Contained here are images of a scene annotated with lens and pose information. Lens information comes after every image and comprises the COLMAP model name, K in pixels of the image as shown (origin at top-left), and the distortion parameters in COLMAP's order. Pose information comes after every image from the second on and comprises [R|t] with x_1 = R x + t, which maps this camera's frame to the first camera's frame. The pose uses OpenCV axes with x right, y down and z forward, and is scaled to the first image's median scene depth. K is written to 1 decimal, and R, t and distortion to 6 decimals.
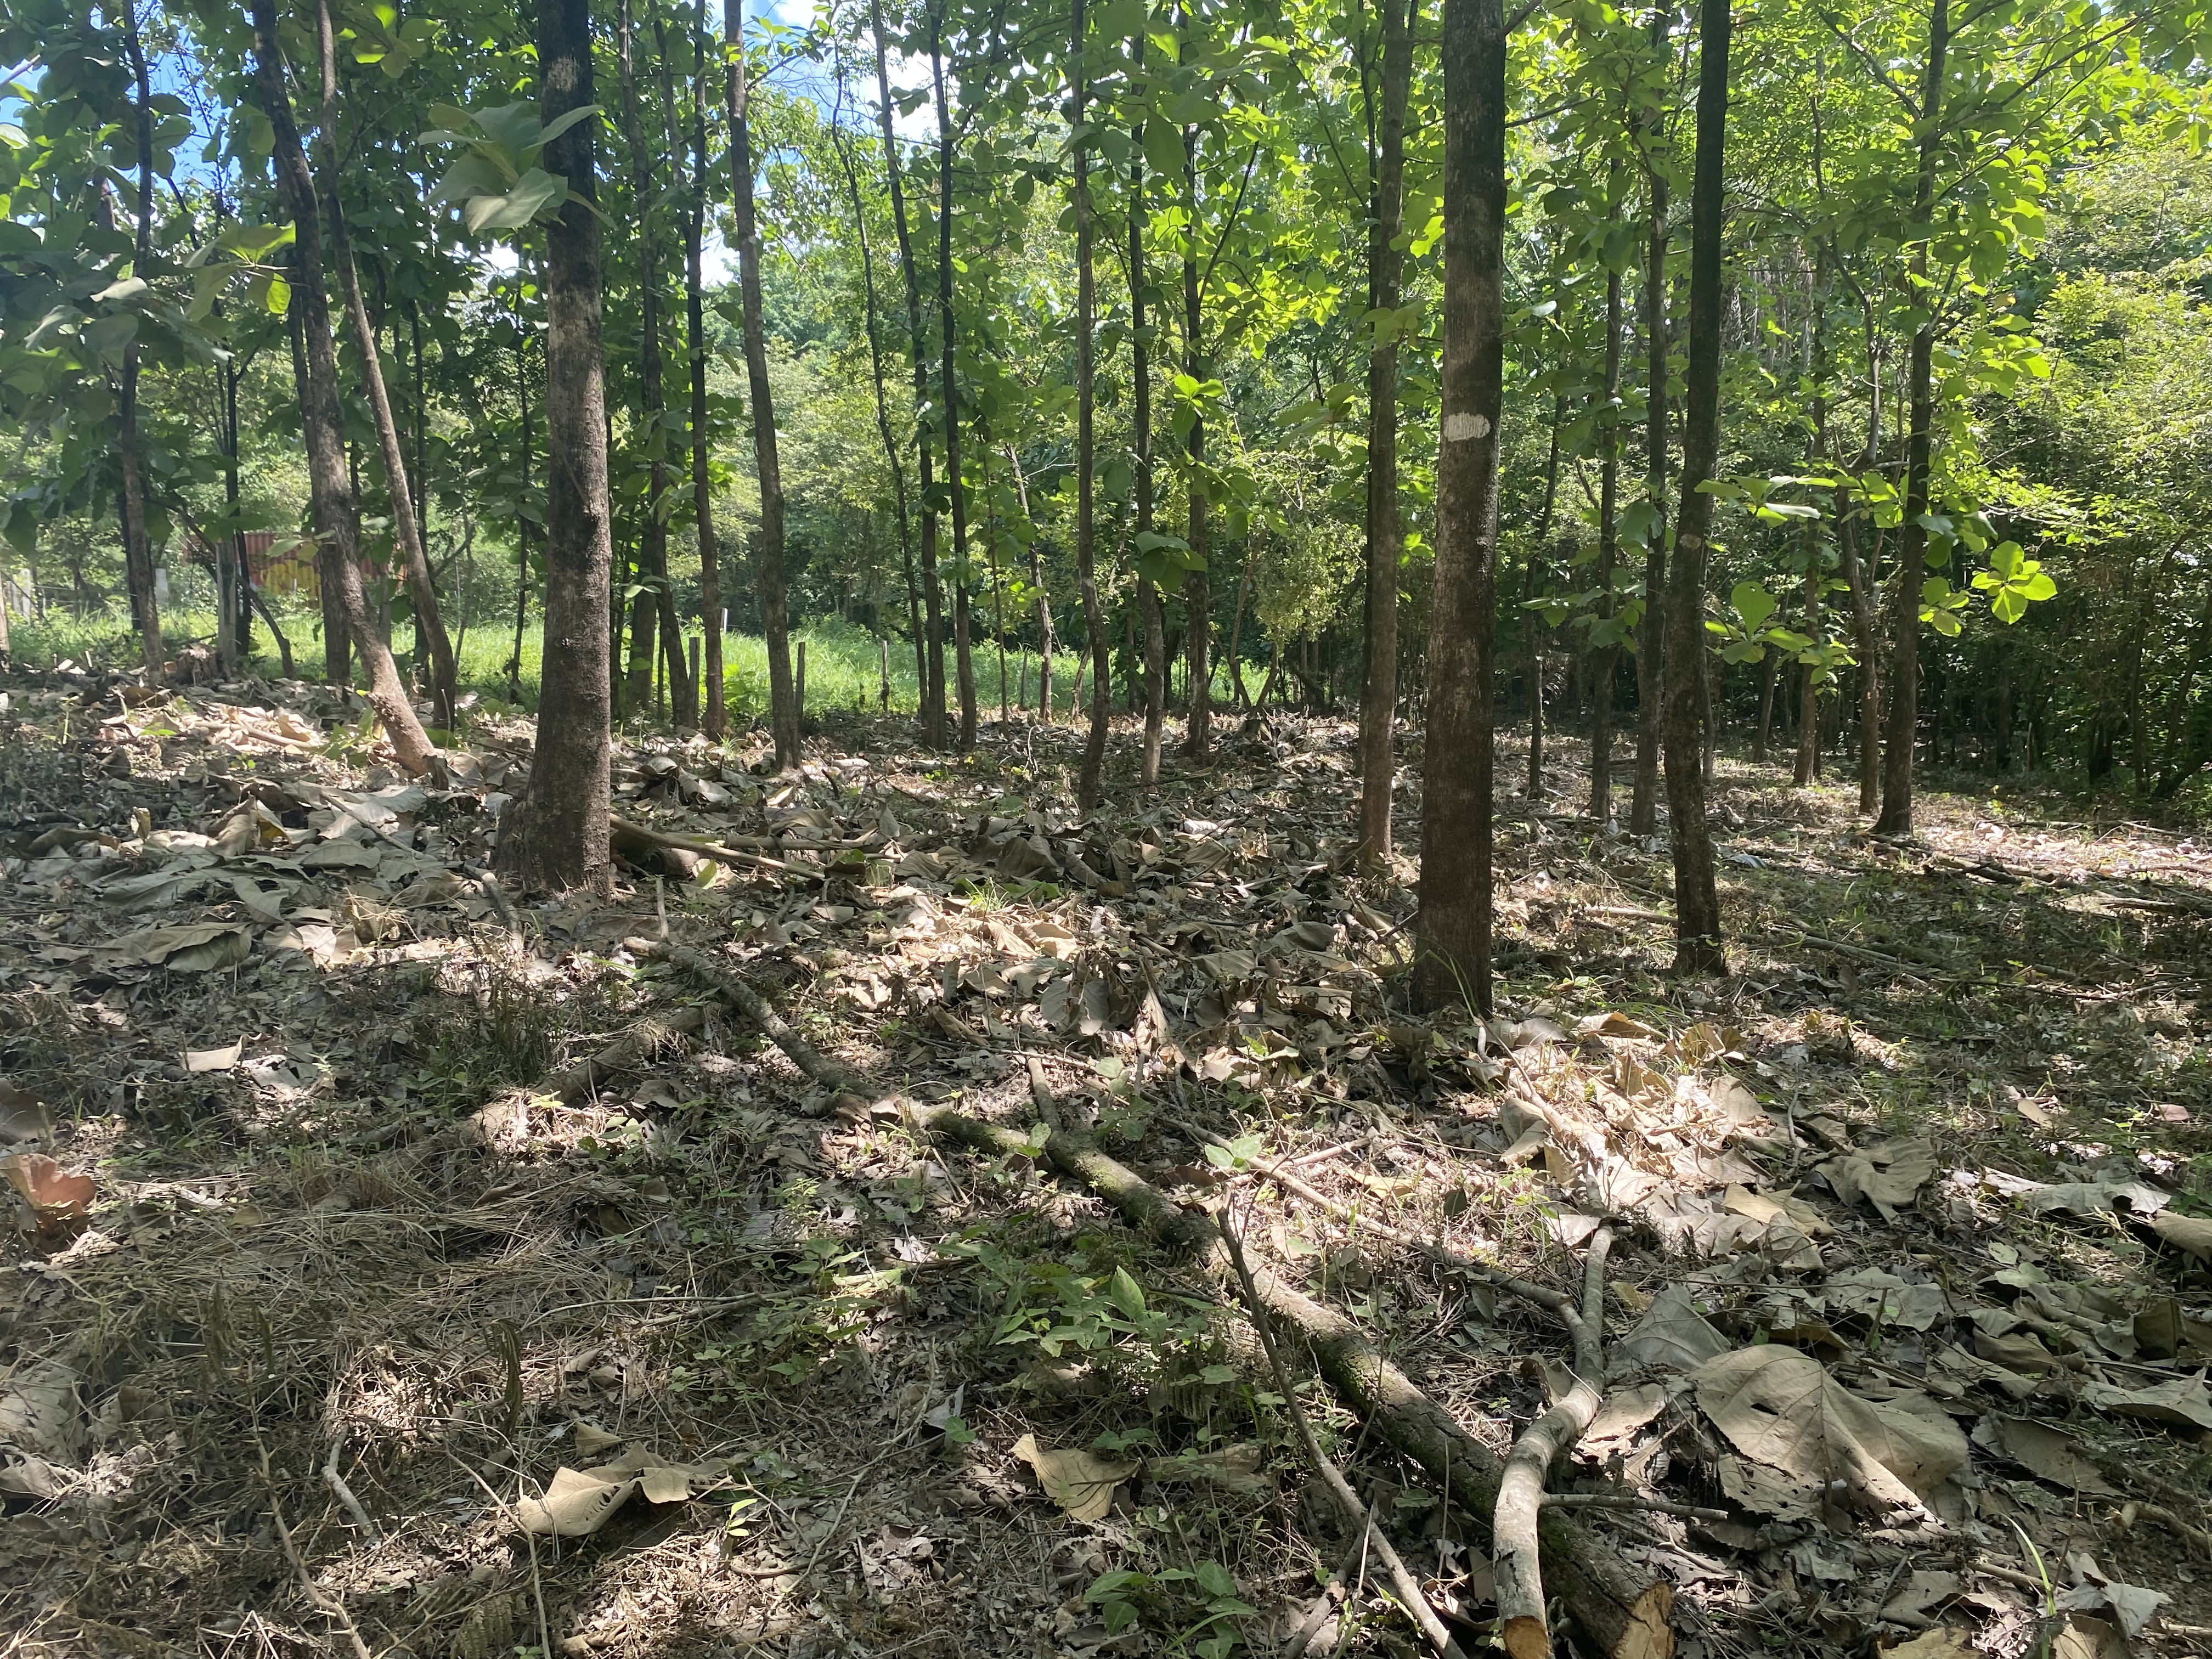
lens RADIAL K [[1676.5, 0, 1092.9], [0, 1676.5, 840.1], [0, 0, 1]] dist [0.024699, -0.024757]
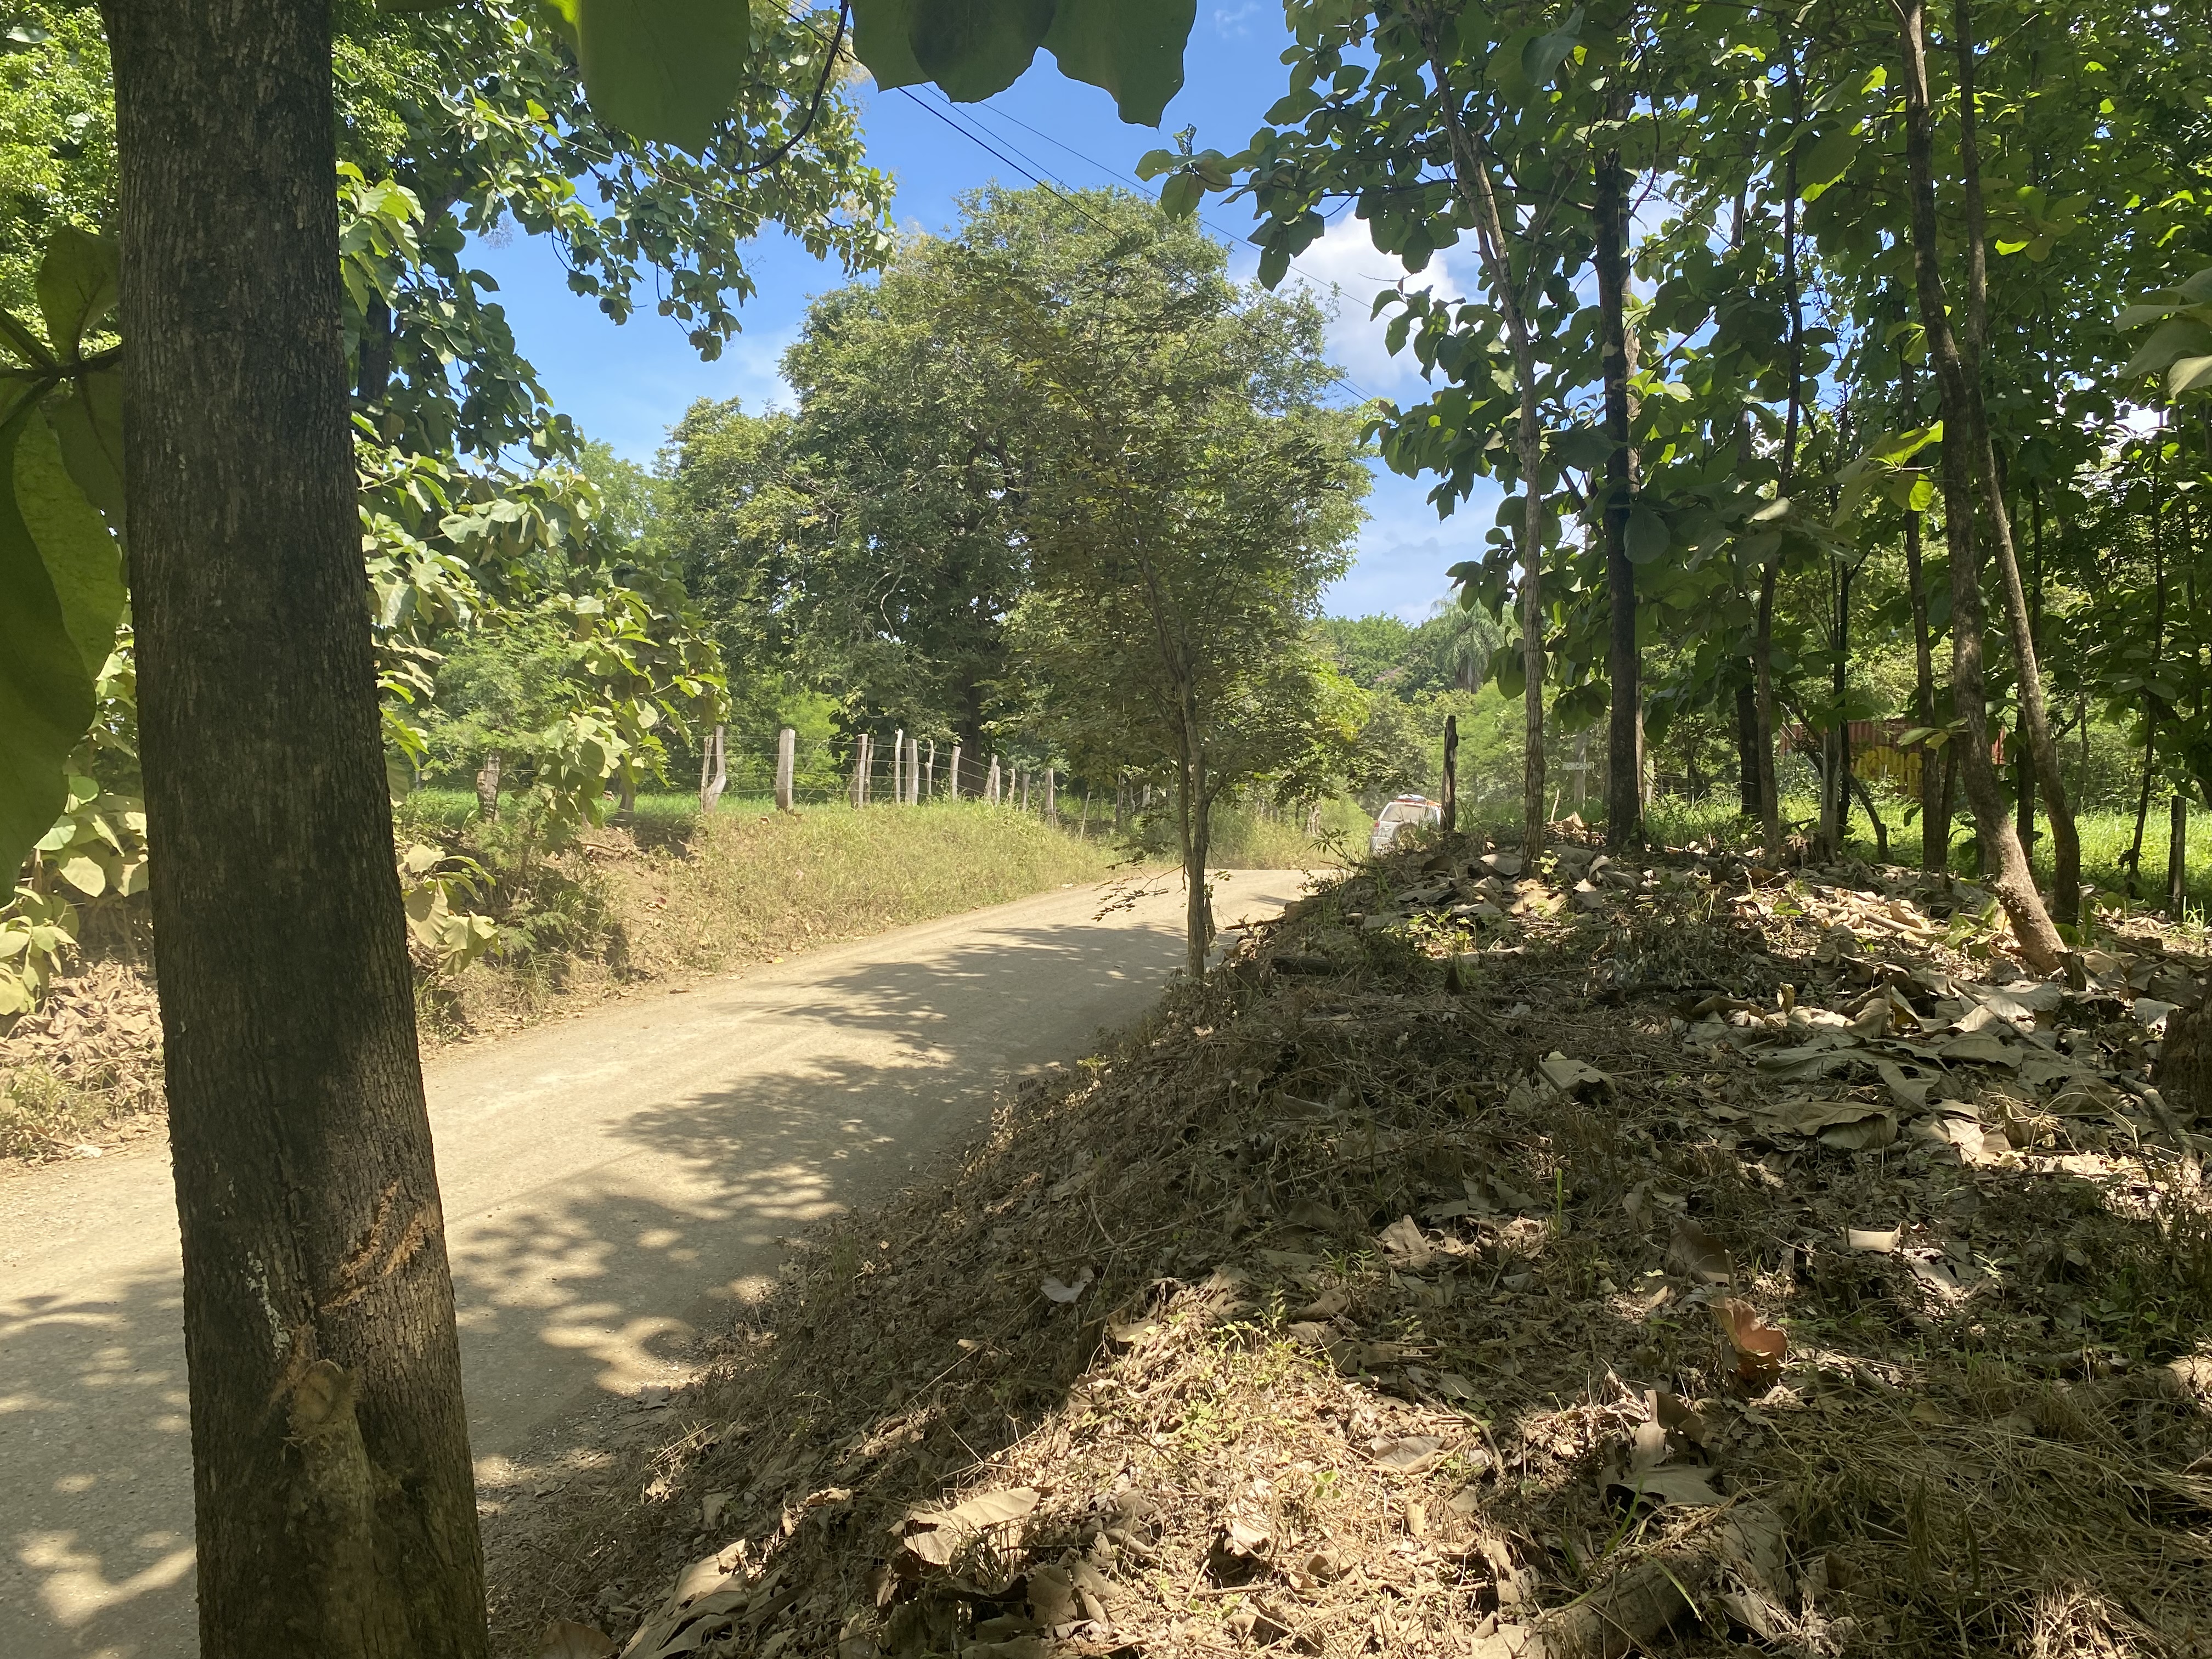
lens RADIAL K [[1680.6, 0, 1096.9], [0, 1680.6, 825.7], [0, 0, 1]] dist [0.009007, -0.001989]
pose [[0.647023, 0.012593, -0.762366, -0.014087], [-0.101640, 0.992365, -0.069869, 0.000164], [0.755665, 0.122694, 0.643363, -0.009366]]
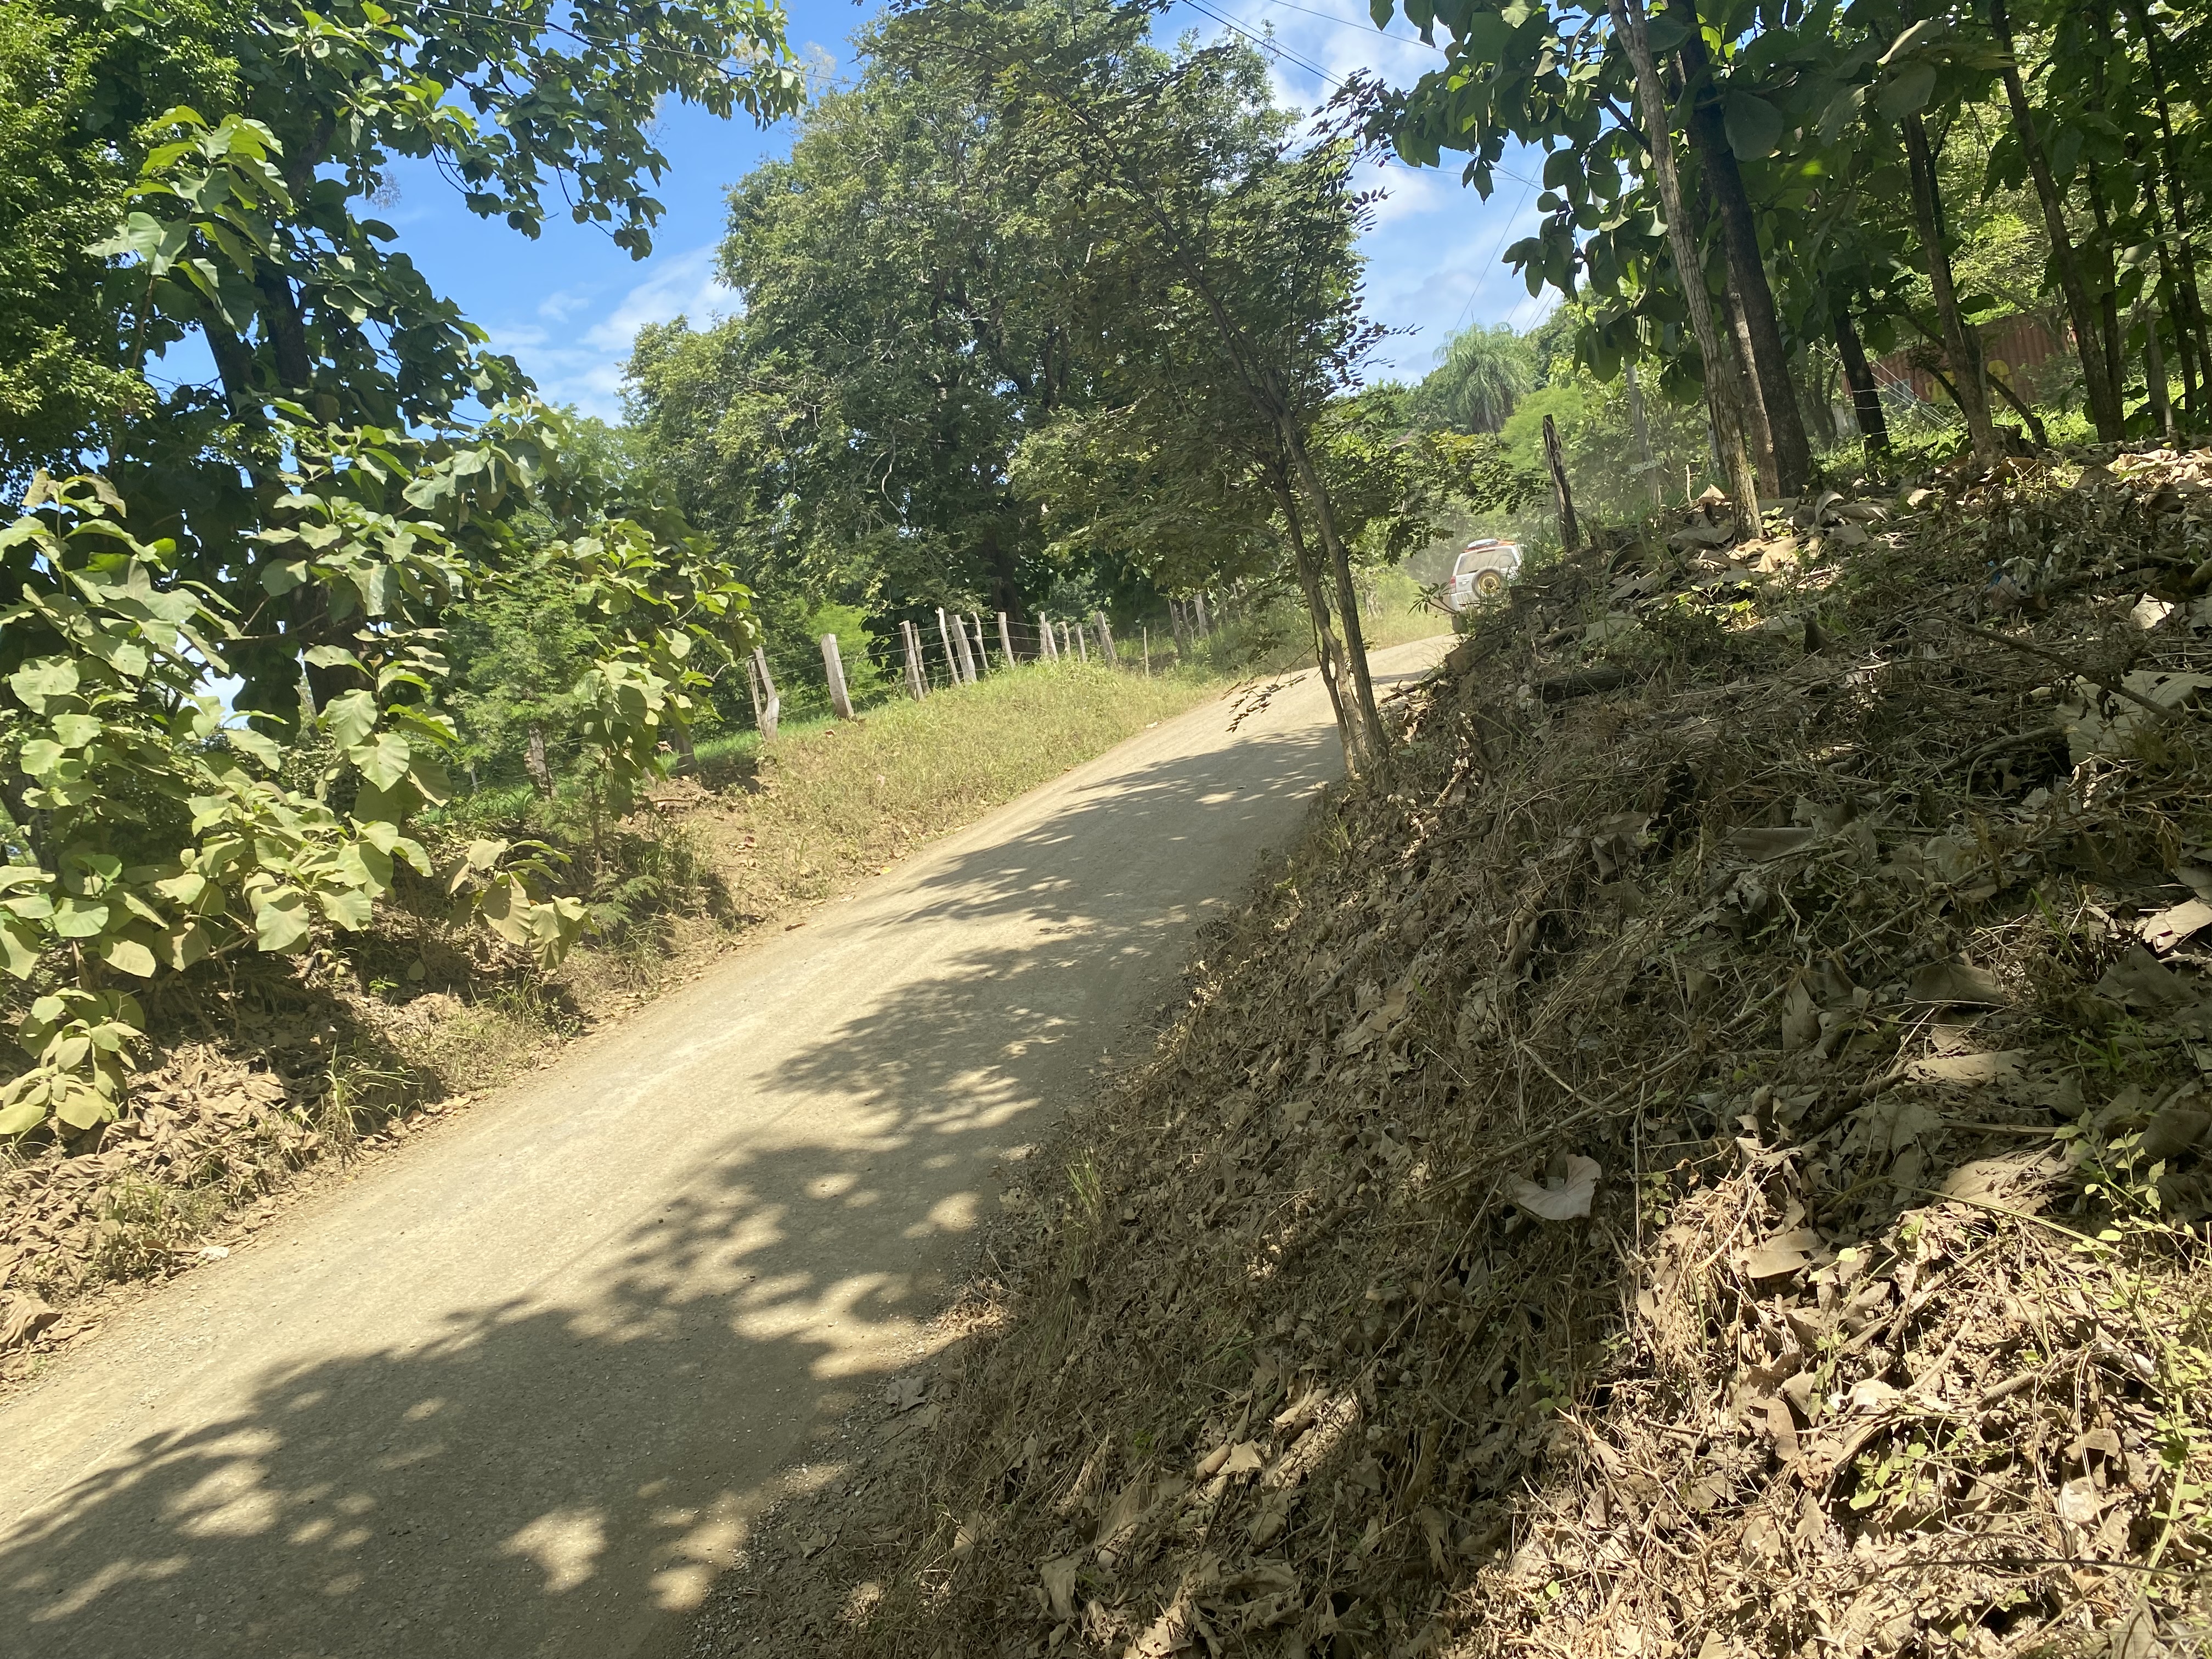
lens RADIAL K [[1618.1, 0, 1100.1], [0, 1618.1, 843.0], [0, 0, 1]] dist [0.007166, -0.023333]
pose [[0.614764, -0.072596, -0.785363, -0.121658], [0.148262, 0.988640, 0.024669, 0.010346], [0.774651, -0.131605, 0.618544, 0.039886]]
